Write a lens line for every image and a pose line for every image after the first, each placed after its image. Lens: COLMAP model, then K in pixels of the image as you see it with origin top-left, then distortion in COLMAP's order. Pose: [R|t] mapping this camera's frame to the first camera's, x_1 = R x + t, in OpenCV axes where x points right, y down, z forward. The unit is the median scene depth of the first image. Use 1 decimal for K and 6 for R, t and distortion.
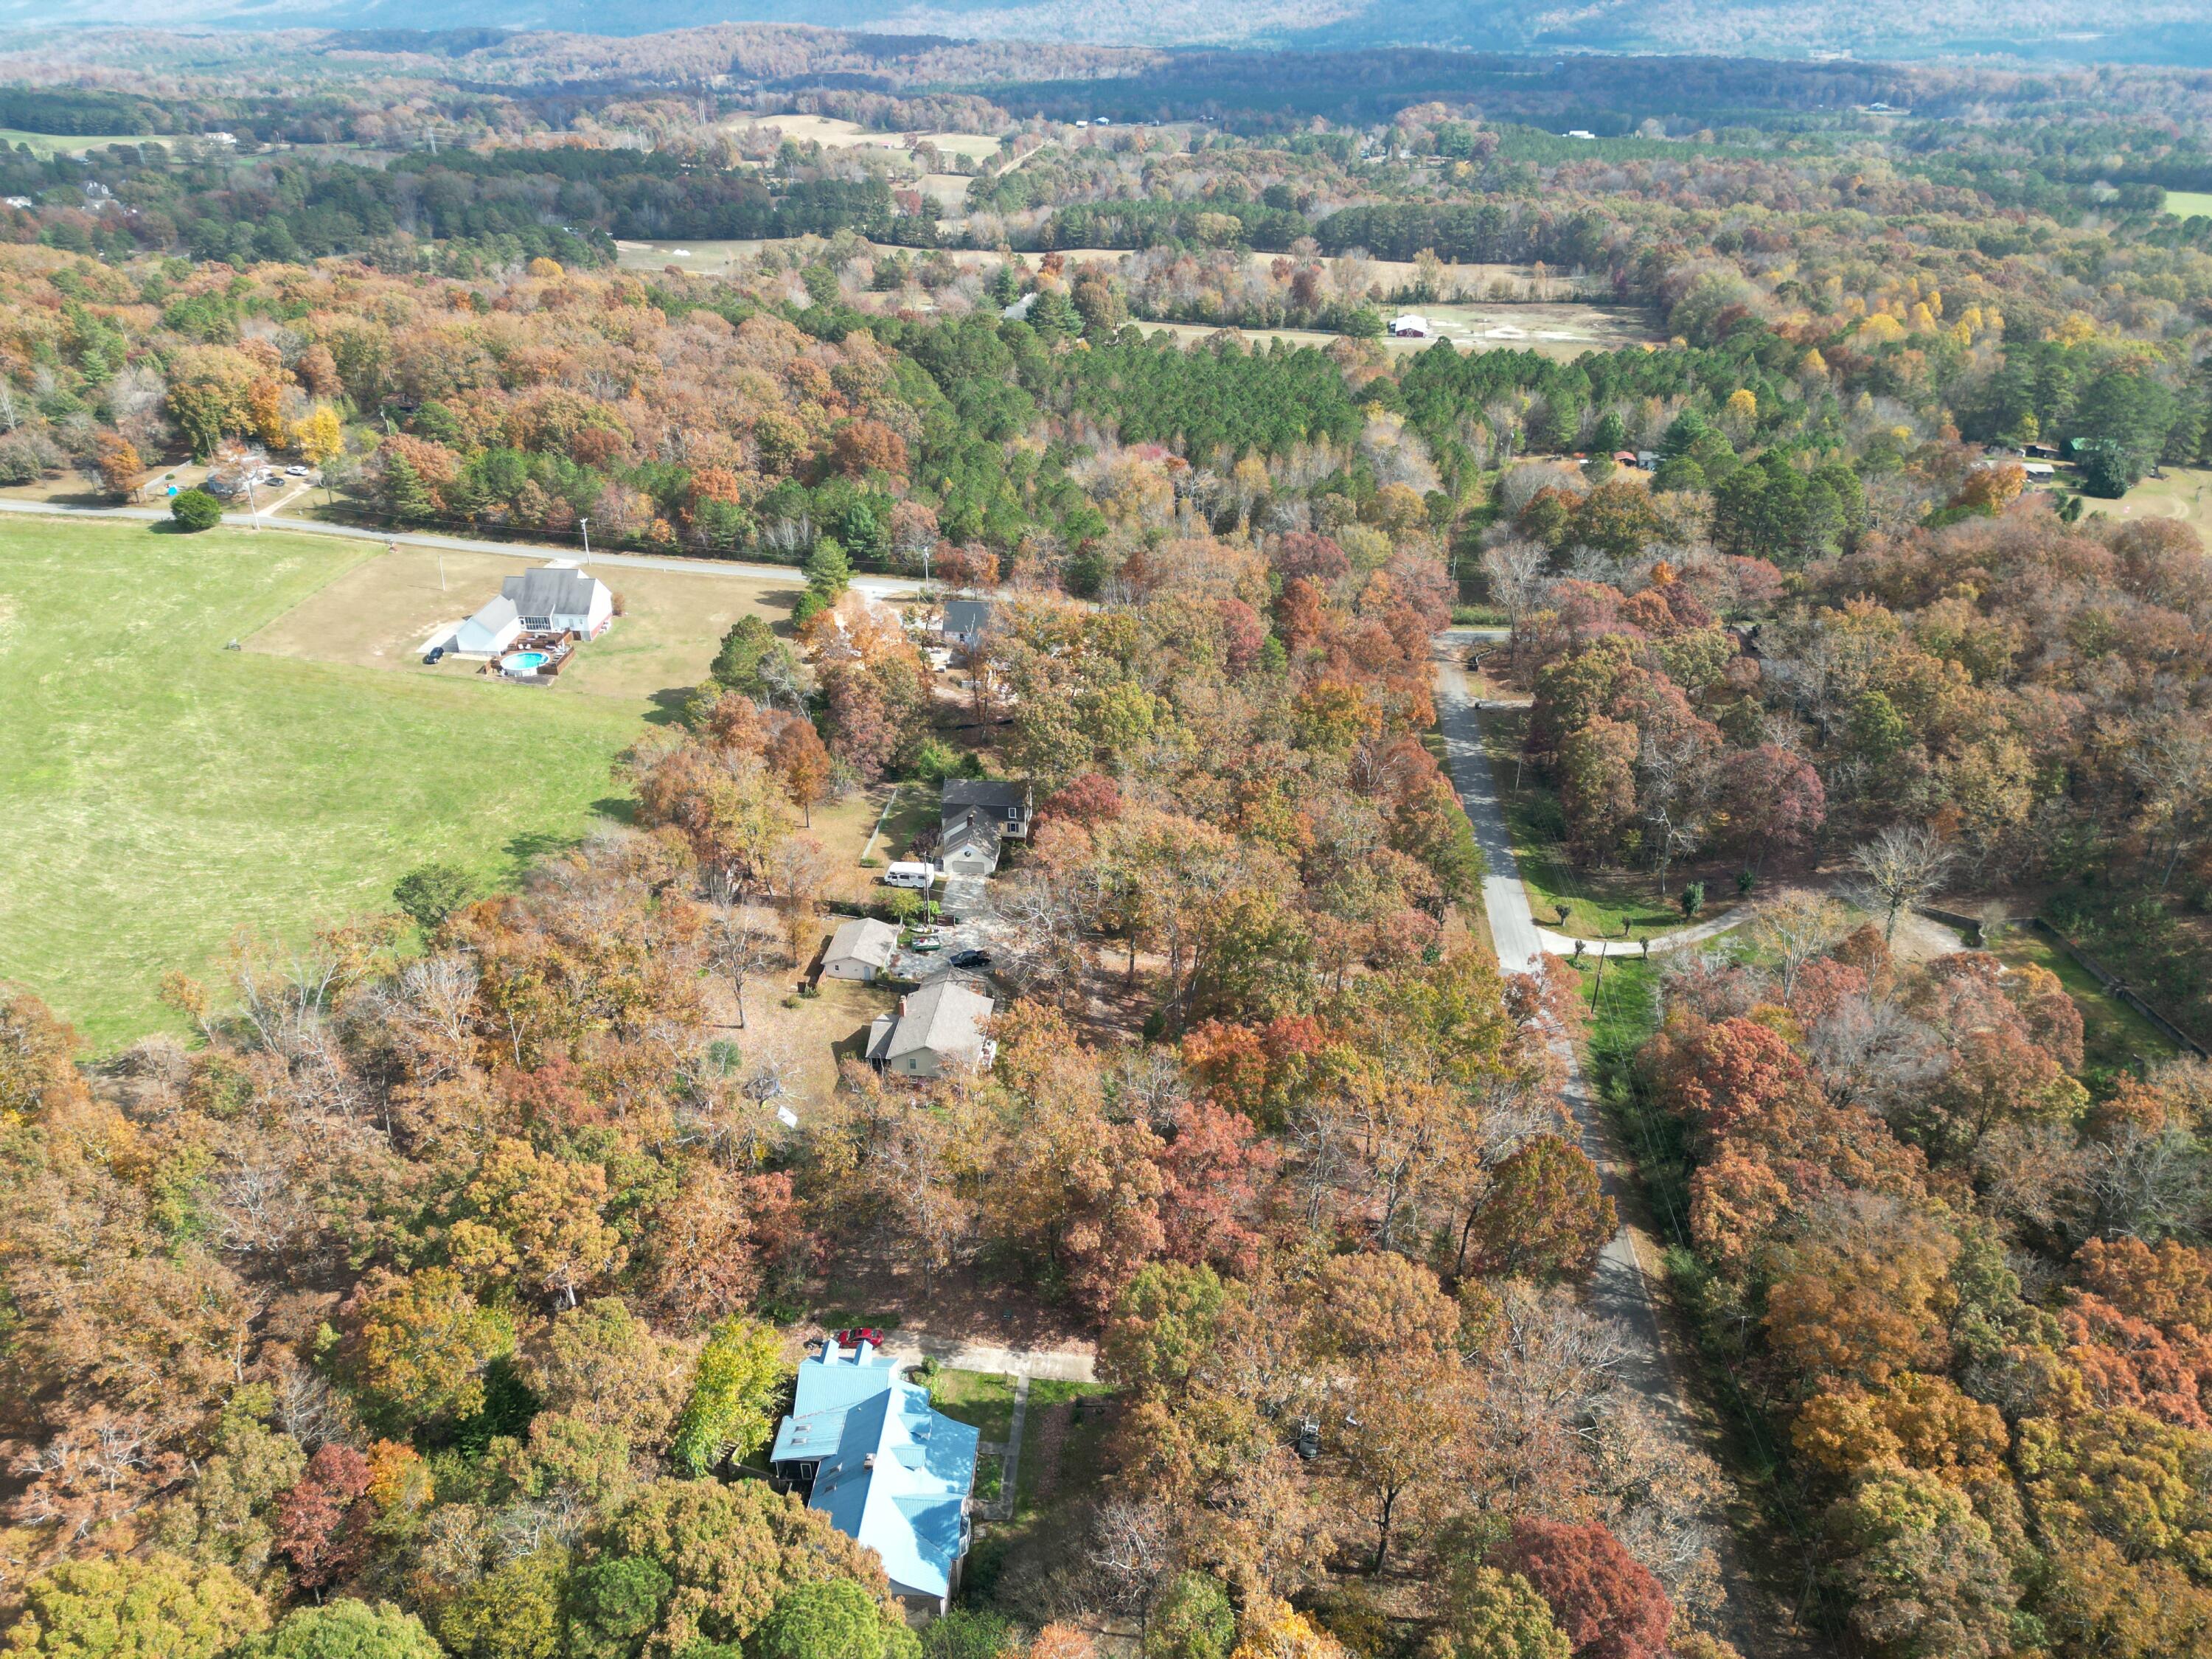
lens RADIAL K [[1536.3, 0, 1106.0], [0, 1536.3, 829.5], [0, 0, 1]] dist [0.009884, -0.000483]
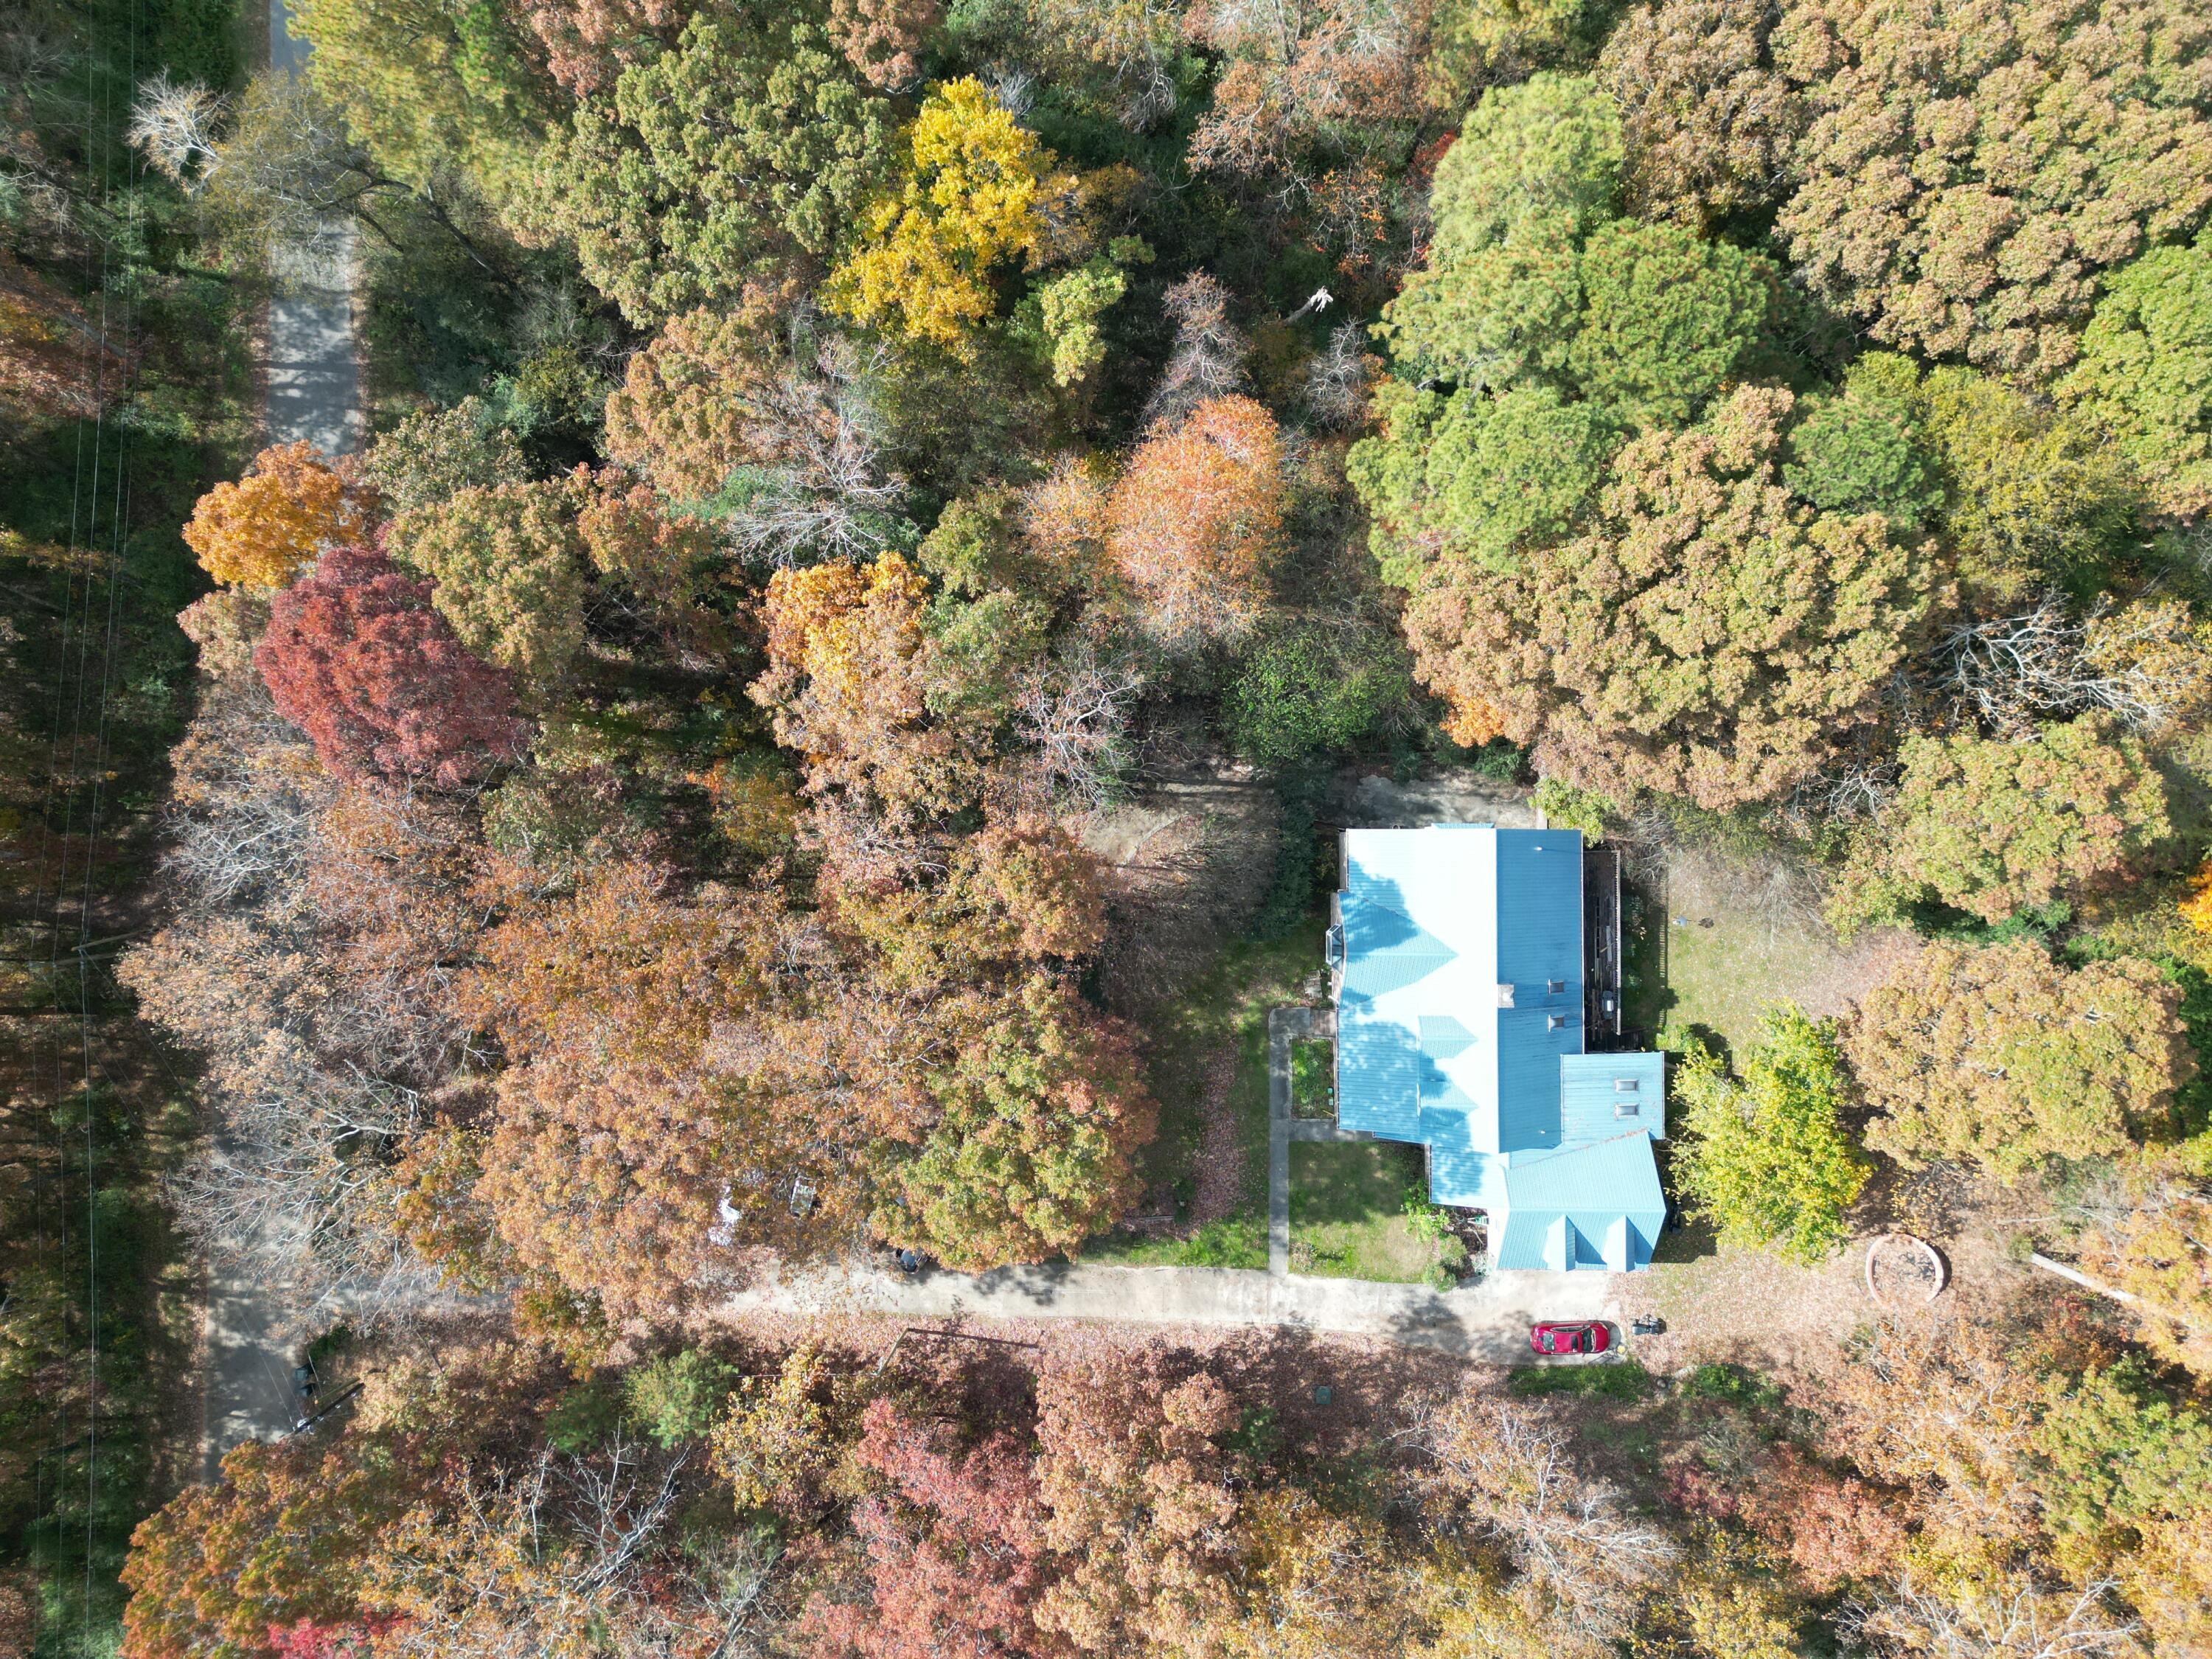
lens RADIAL K [[1536.3, 0, 1106.0], [0, 1536.3, 829.5], [0, 0, 1]] dist [0.009884, -0.000483]
pose [[-0.997941, 0.063779, 0.006779, -0.001401], [-0.023714, -0.465107, 0.884937, -0.090387], [0.059594, 0.882954, 0.465662, 0.575168]]
